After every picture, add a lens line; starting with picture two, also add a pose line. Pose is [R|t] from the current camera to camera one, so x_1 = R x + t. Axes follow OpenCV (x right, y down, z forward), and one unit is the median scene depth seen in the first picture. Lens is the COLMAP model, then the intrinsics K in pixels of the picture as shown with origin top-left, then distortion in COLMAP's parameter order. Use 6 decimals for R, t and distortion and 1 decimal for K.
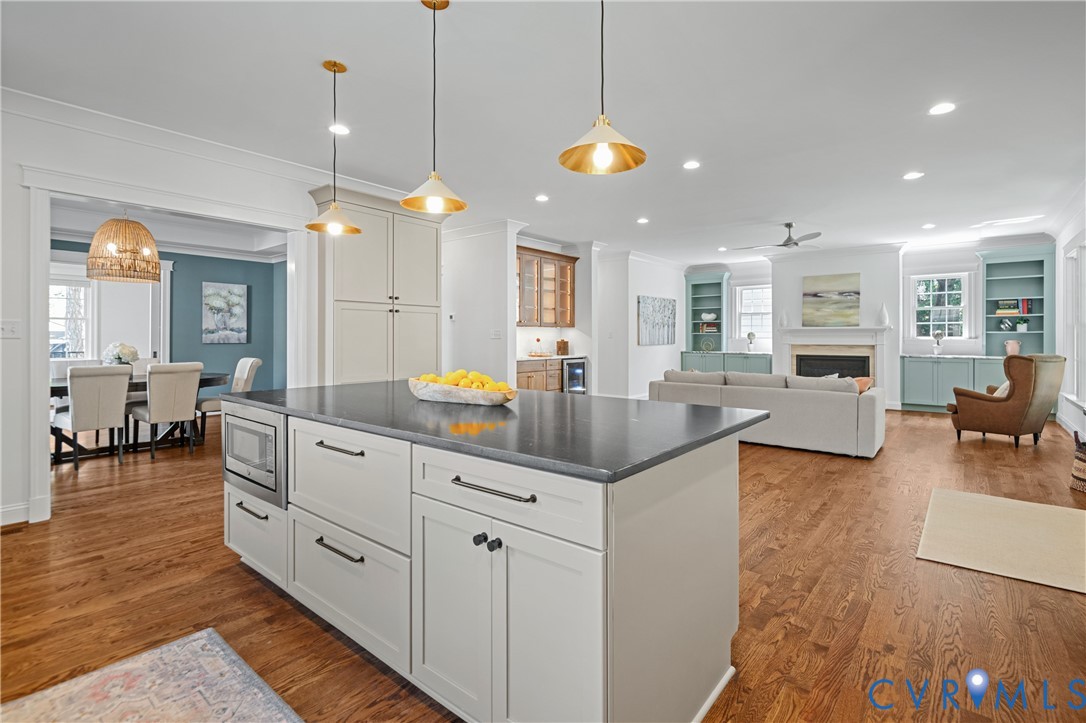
lens RADIAL K [[503.5, 0, 572.4], [0, 503.5, 336.2], [0, 0, 1]] dist [-0.003771, -0.003295]
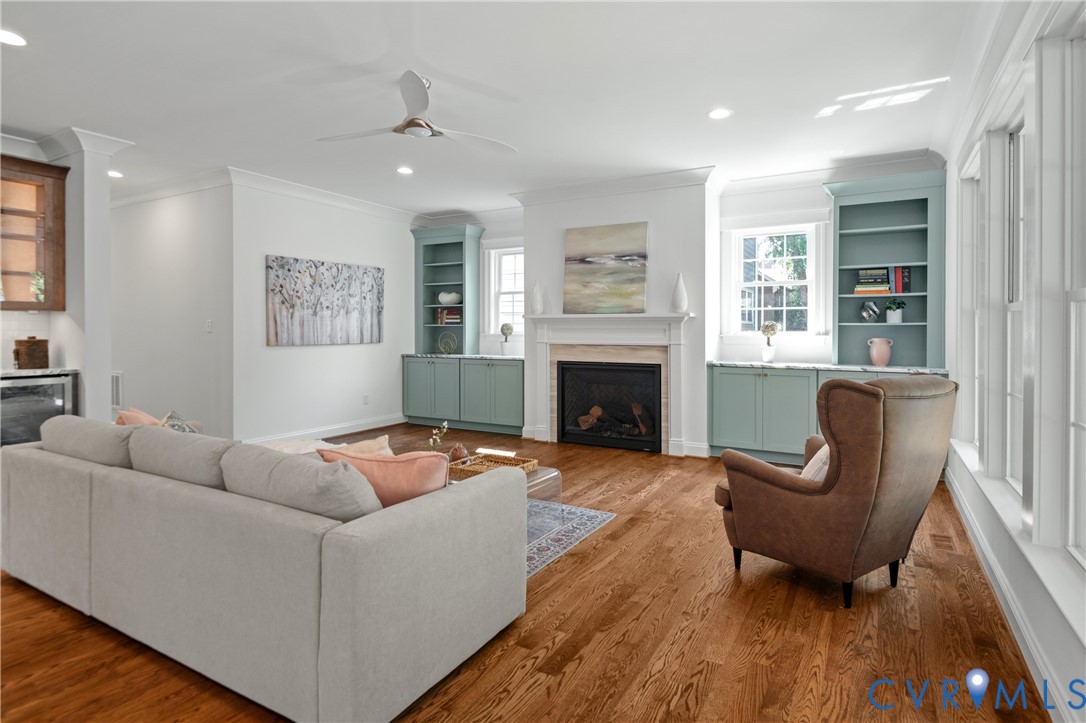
lens RADIAL K [[573.3, 0, 545.4], [0, 573.3, 327.4], [0, 0, 1]] dist [-0.000545, -0.000282]
pose [[0.989553, 0.002230, 0.144155, 0.370415], [-0.001931, 0.999996, -0.002215, -0.001619], [-0.144159, 0.001913, 0.989553, 0.369333]]
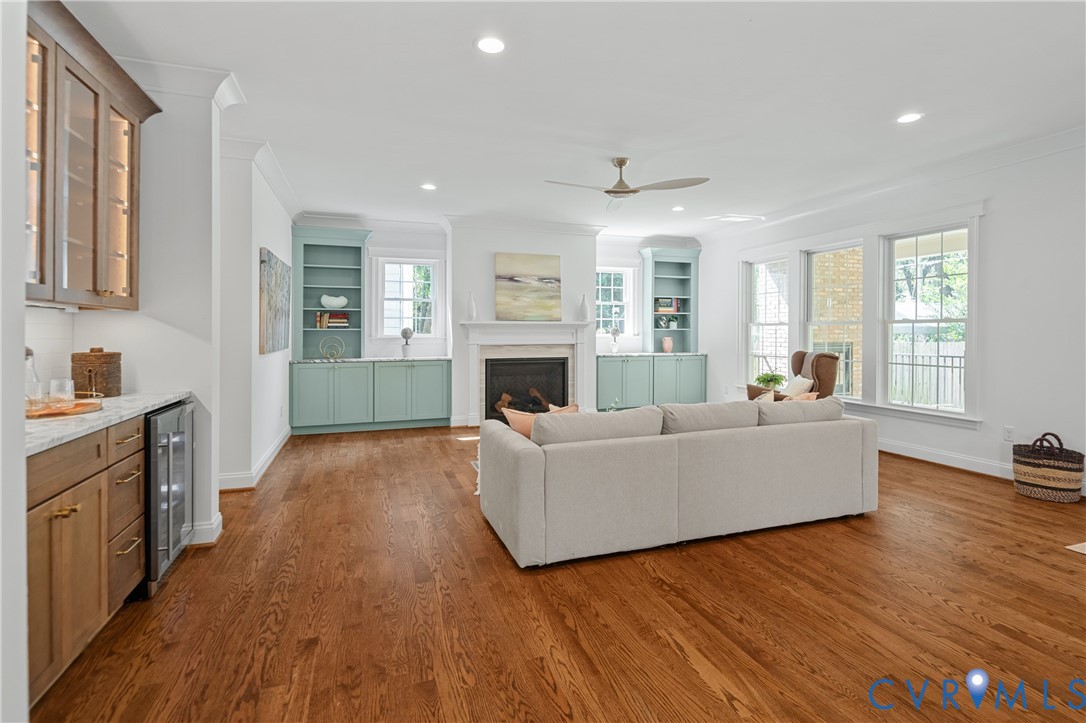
lens RADIAL K [[517.6, 0, 572.4], [0, 517.6, 334.3], [0, 0, 1]] dist [0.002255, 0.000206]
pose [[0.541204, -0.005185, 0.840875, -0.126783], [0.000610, 0.999983, 0.005773, -0.003489], [-0.840891, -0.002611, 0.541198, 0.544534]]
